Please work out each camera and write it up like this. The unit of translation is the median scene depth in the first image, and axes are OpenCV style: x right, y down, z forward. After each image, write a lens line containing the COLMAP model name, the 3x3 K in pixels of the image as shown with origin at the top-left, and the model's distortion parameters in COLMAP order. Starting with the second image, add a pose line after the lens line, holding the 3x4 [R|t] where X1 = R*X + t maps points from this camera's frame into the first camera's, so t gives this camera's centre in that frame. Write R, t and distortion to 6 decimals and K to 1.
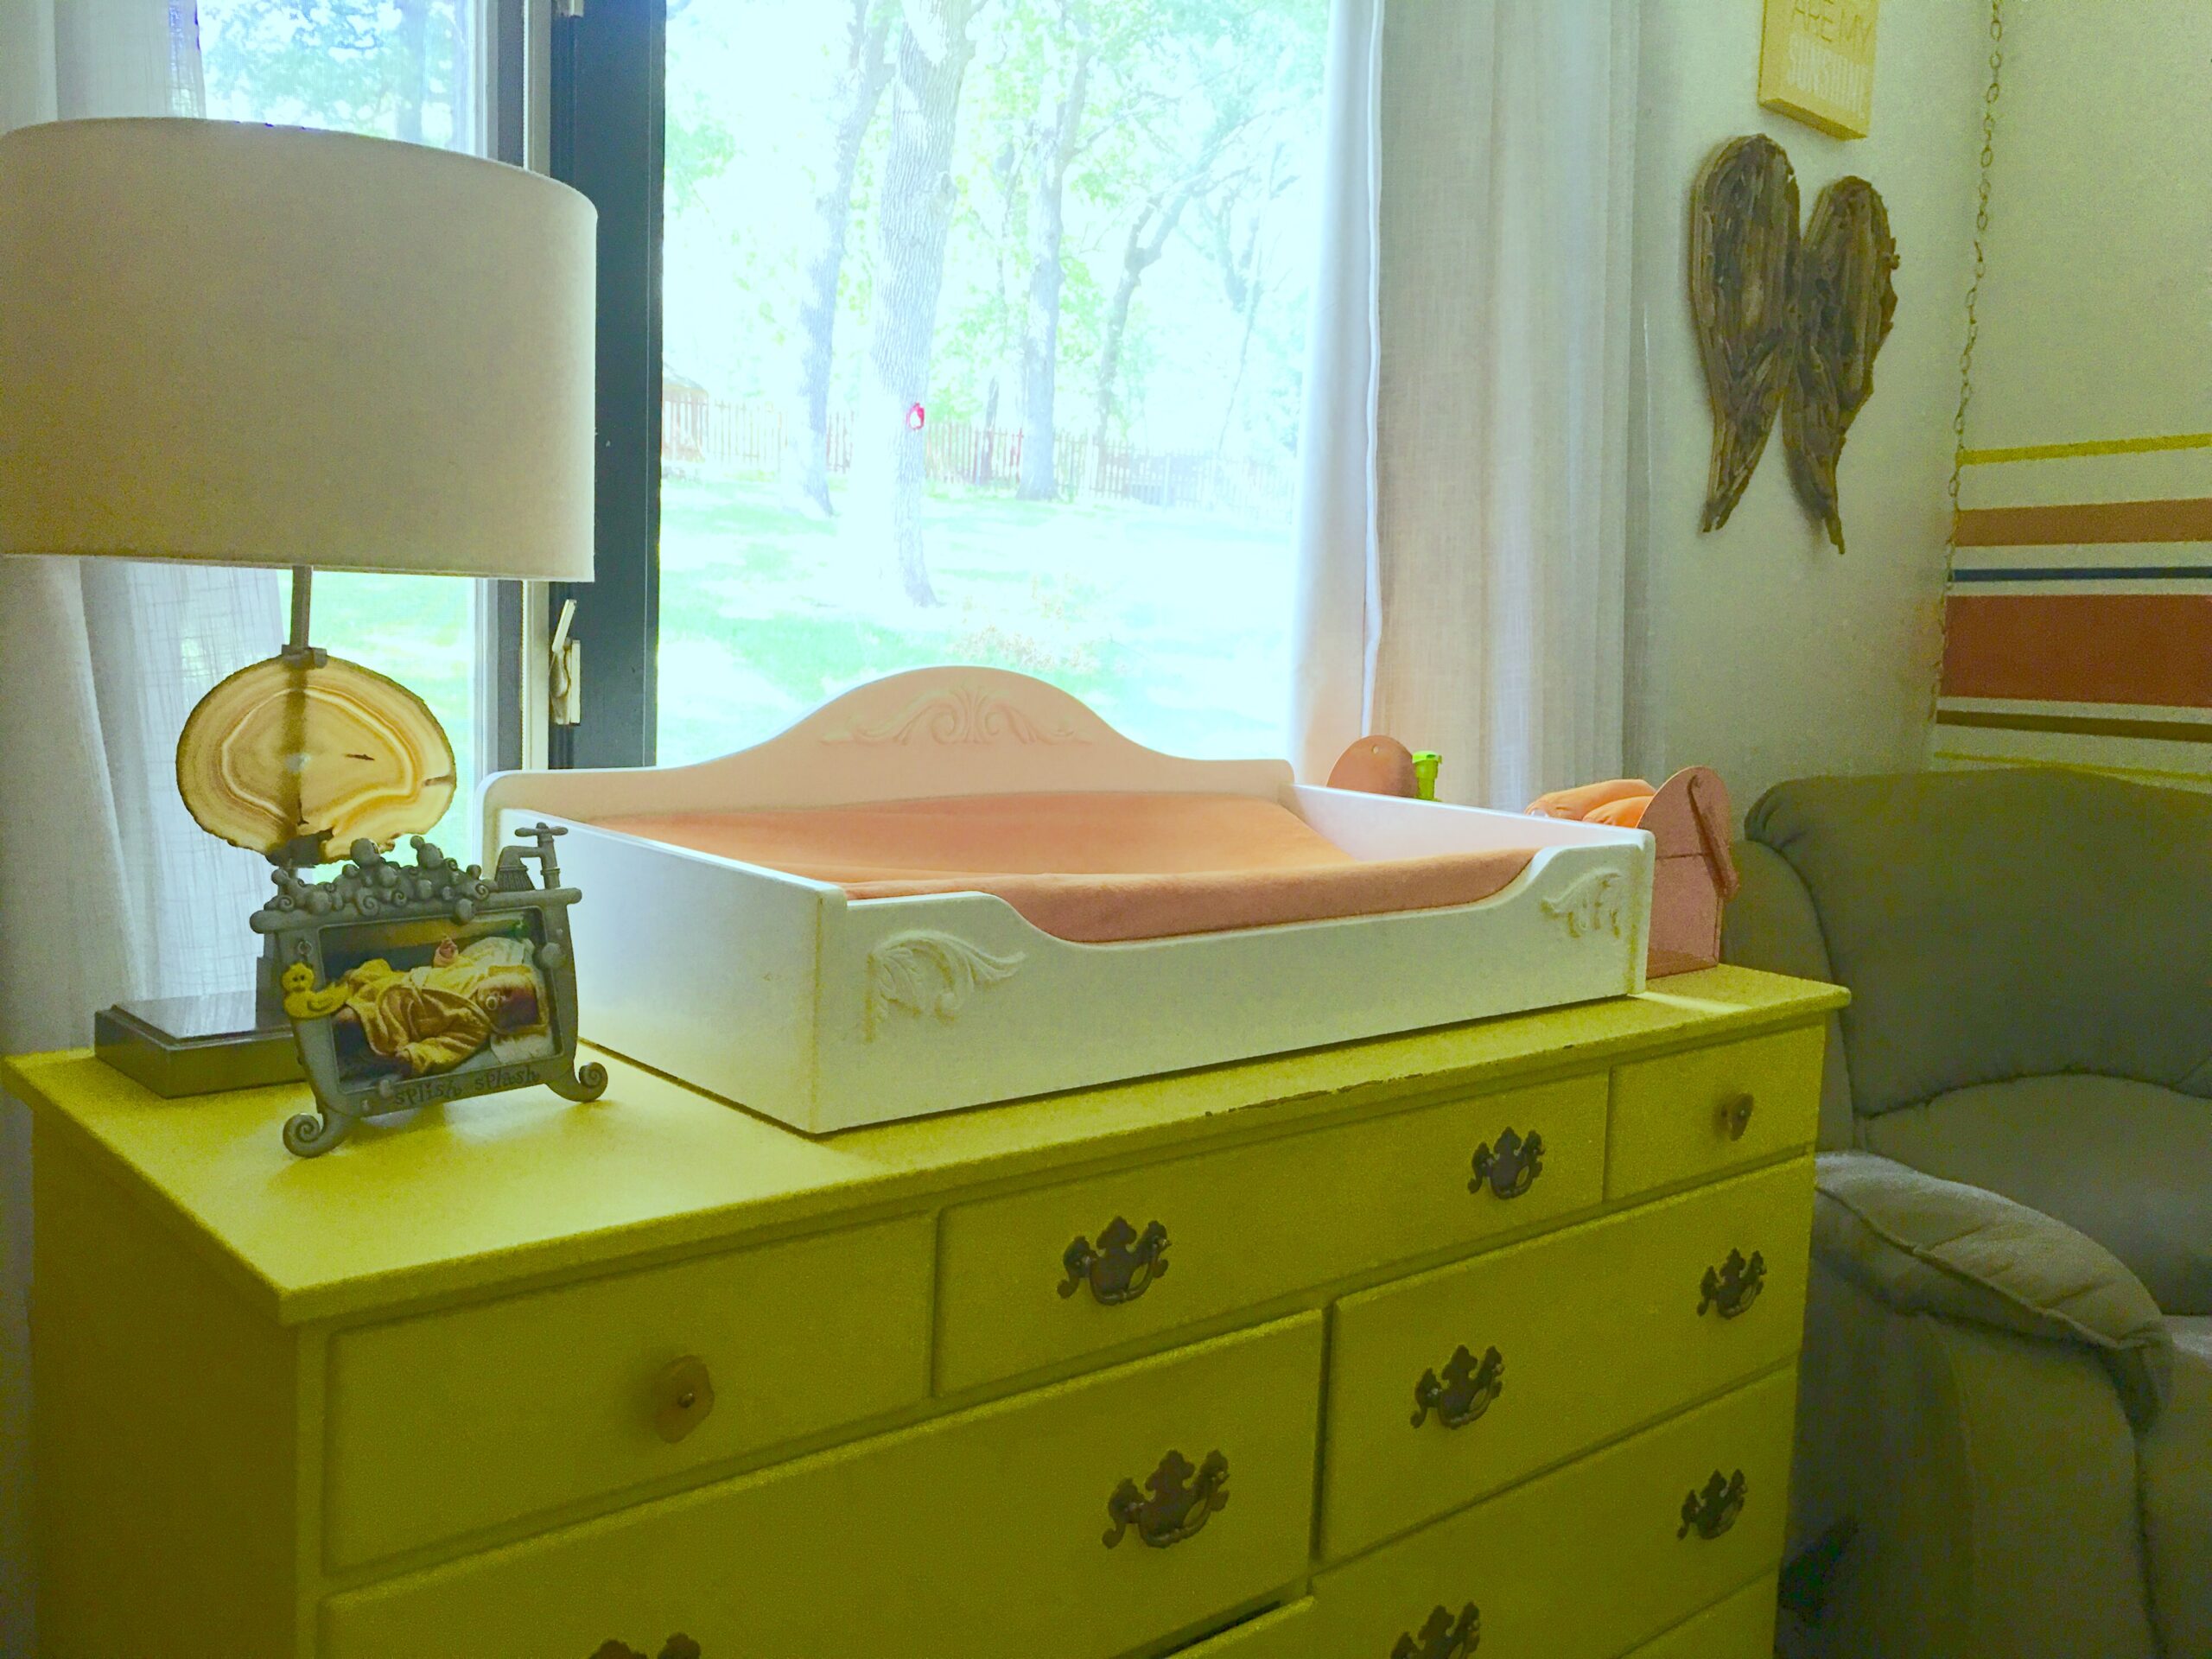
lens RADIAL K [[1888.3, 0, 1098.6], [0, 1888.3, 801.9], [0, 0, 1]] dist [0.089481, -0.137736]
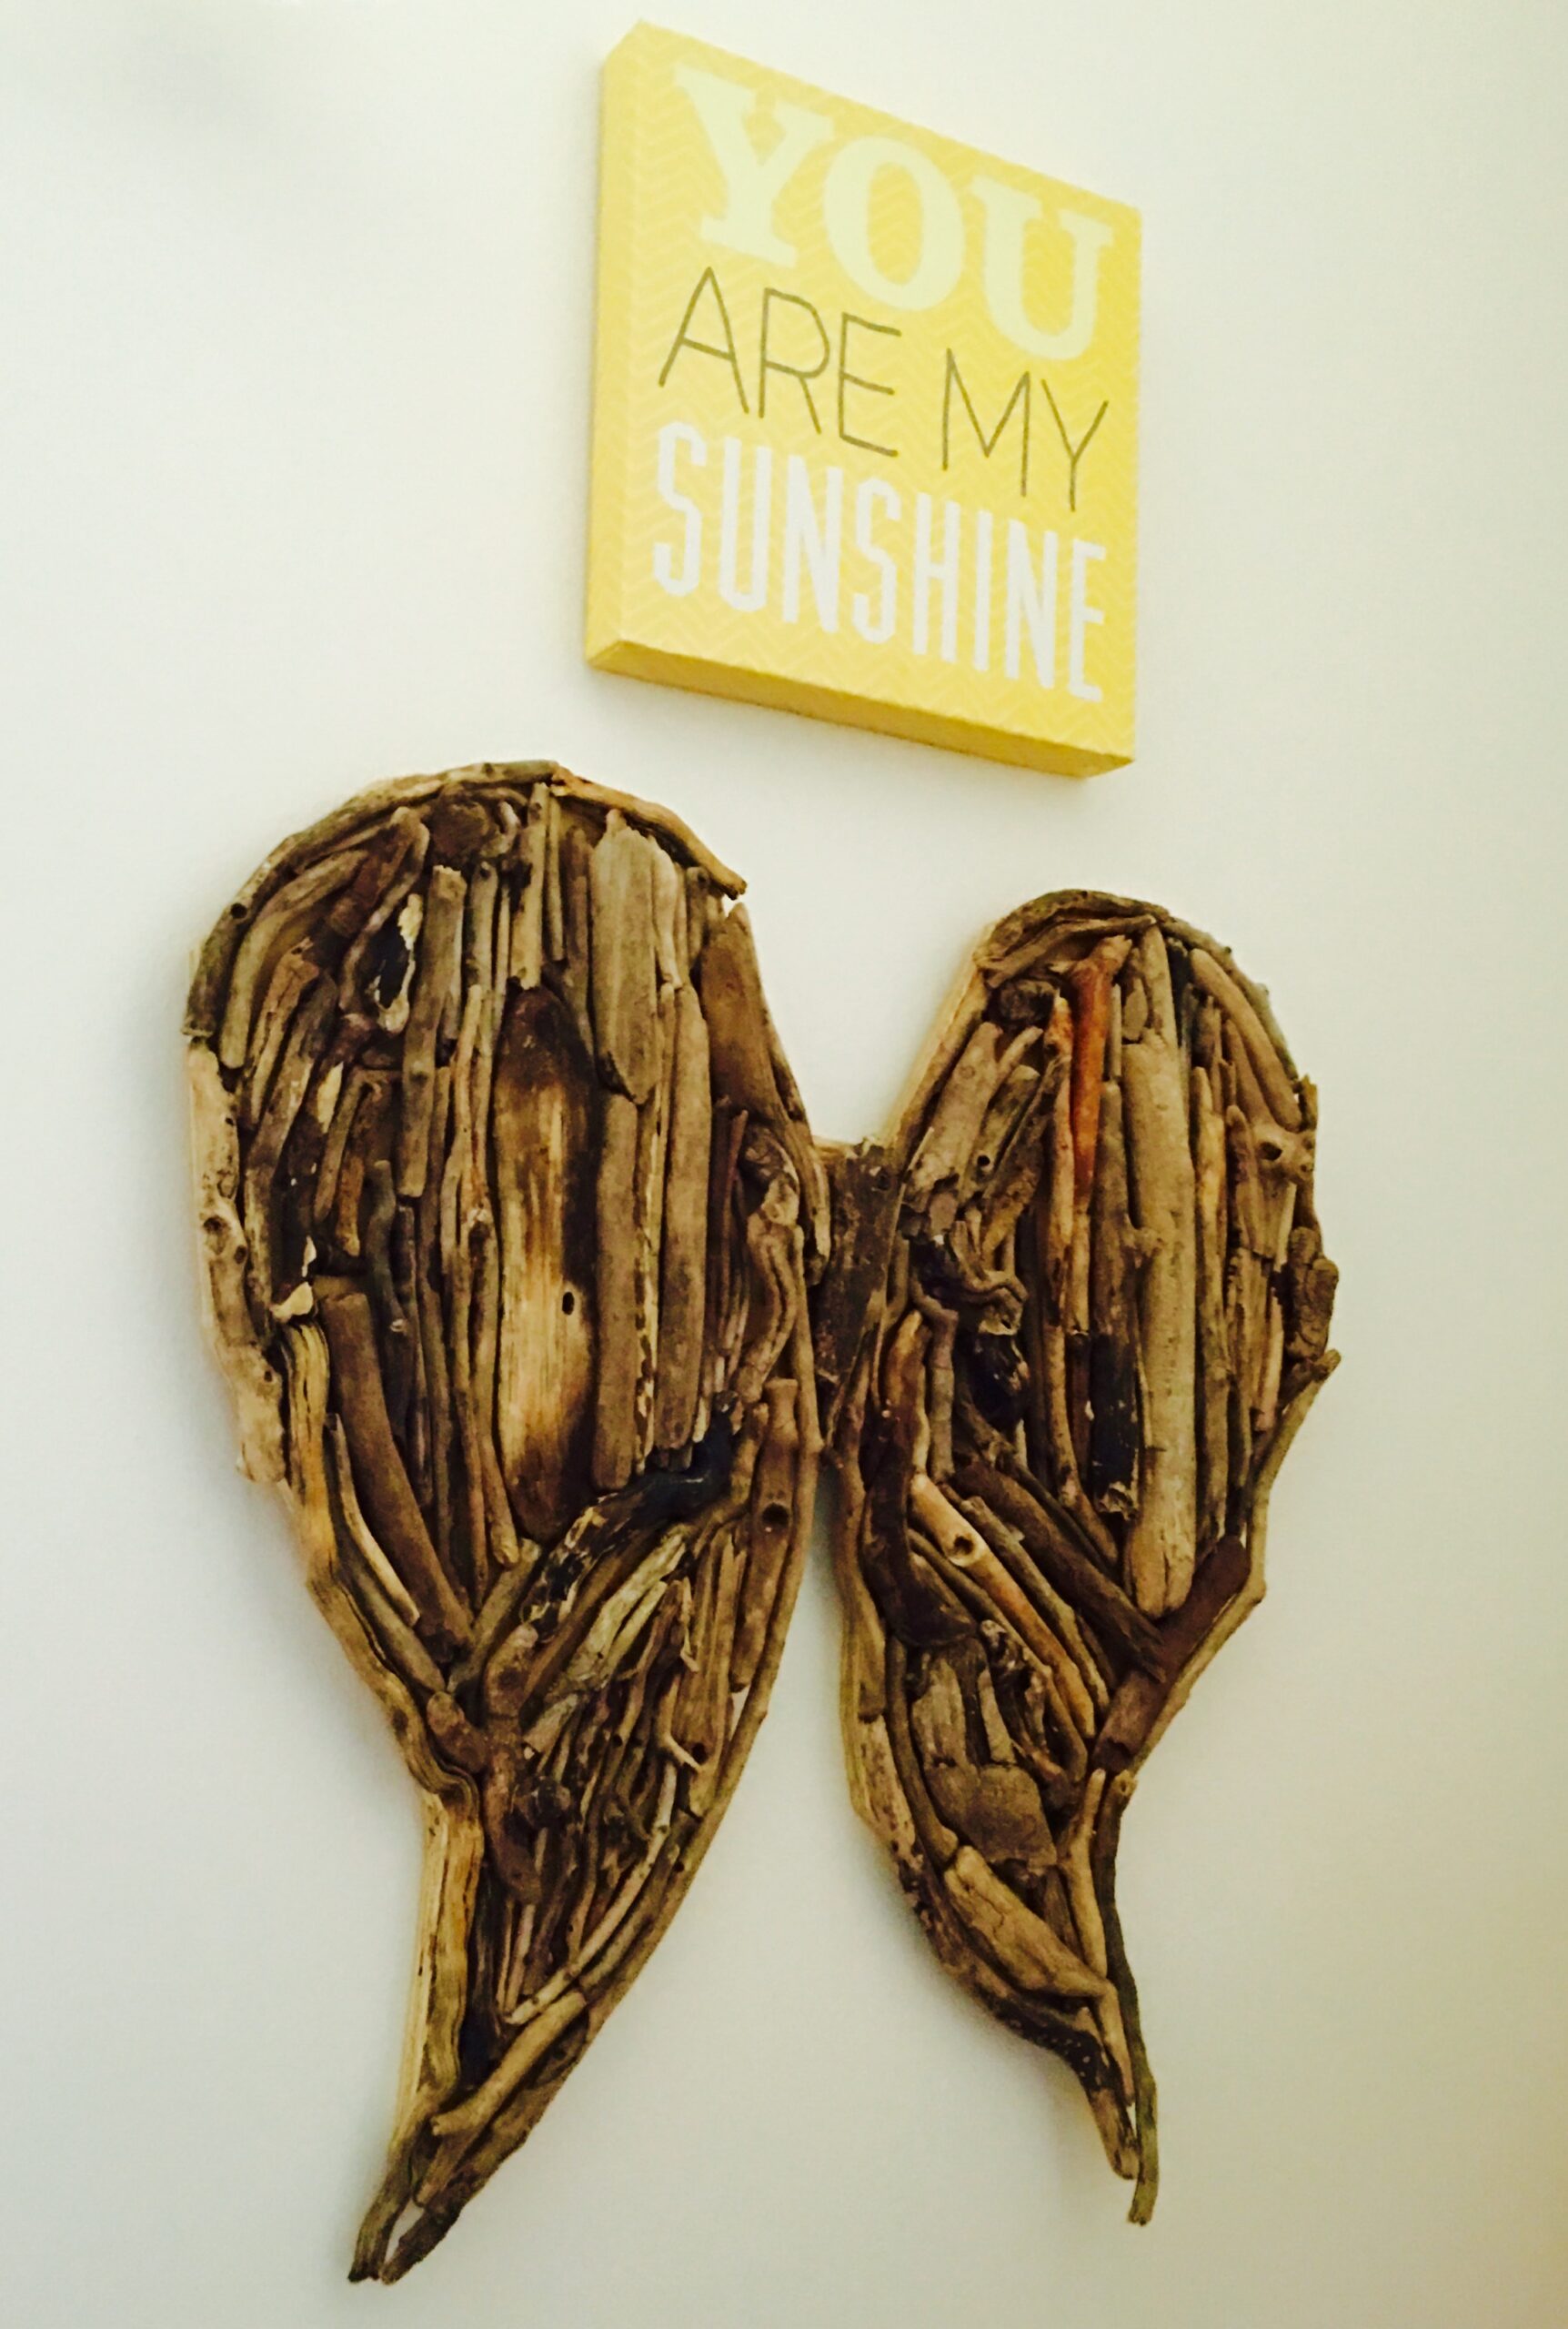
lens RADIAL K [[2382.6, 0, 782.6], [0, 2382.6, 1255.9], [0, 0, 1]] dist [0.042025, -0.005604]
pose [[0.982957, -0.041898, -0.178999, 0.450520], [0.005335, 0.979773, -0.200040, -0.217325], [0.183760, 0.195676, 0.963298, 0.710096]]
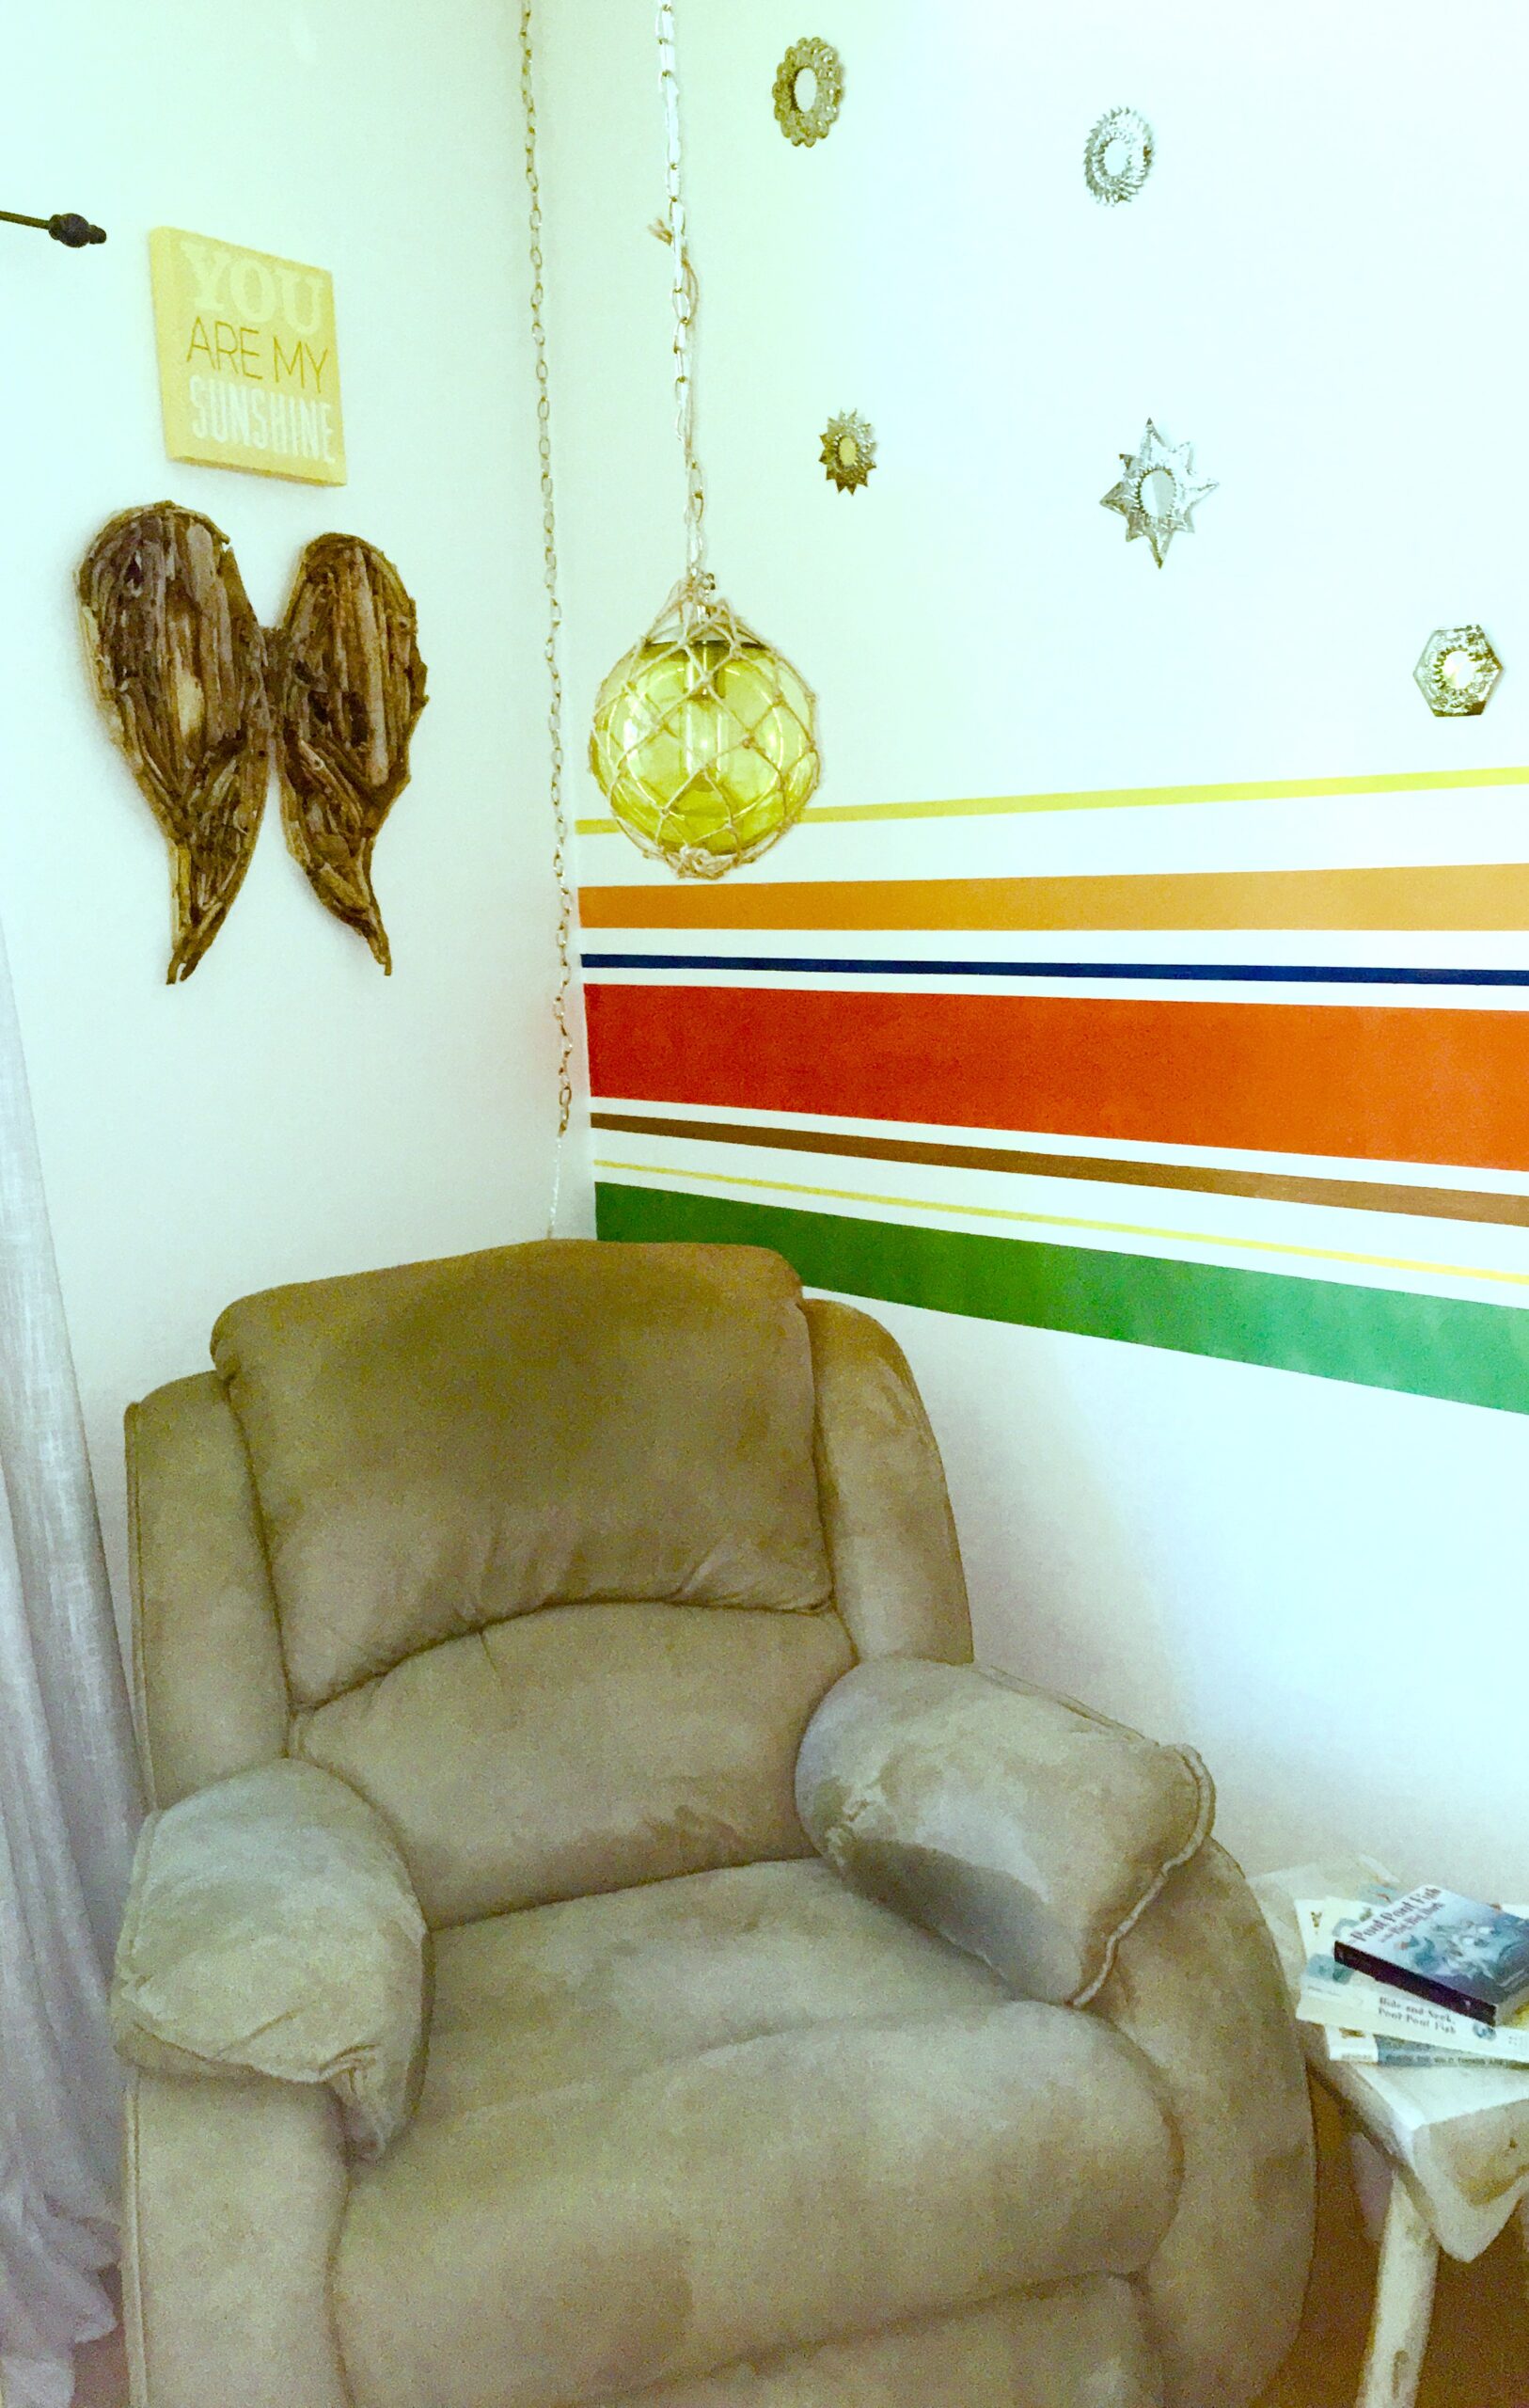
lens RADIAL K [[2175.7, 0, 867.2], [0, 2175.7, 1120.7], [0, 0, 1]] dist [0.087524, -0.117637]
pose [[0.953595, -0.116553, 0.277618, 0.349293], [0.104921, 0.992877, 0.056444, -0.108978], [-0.282219, -0.024697, 0.959032, -0.000822]]
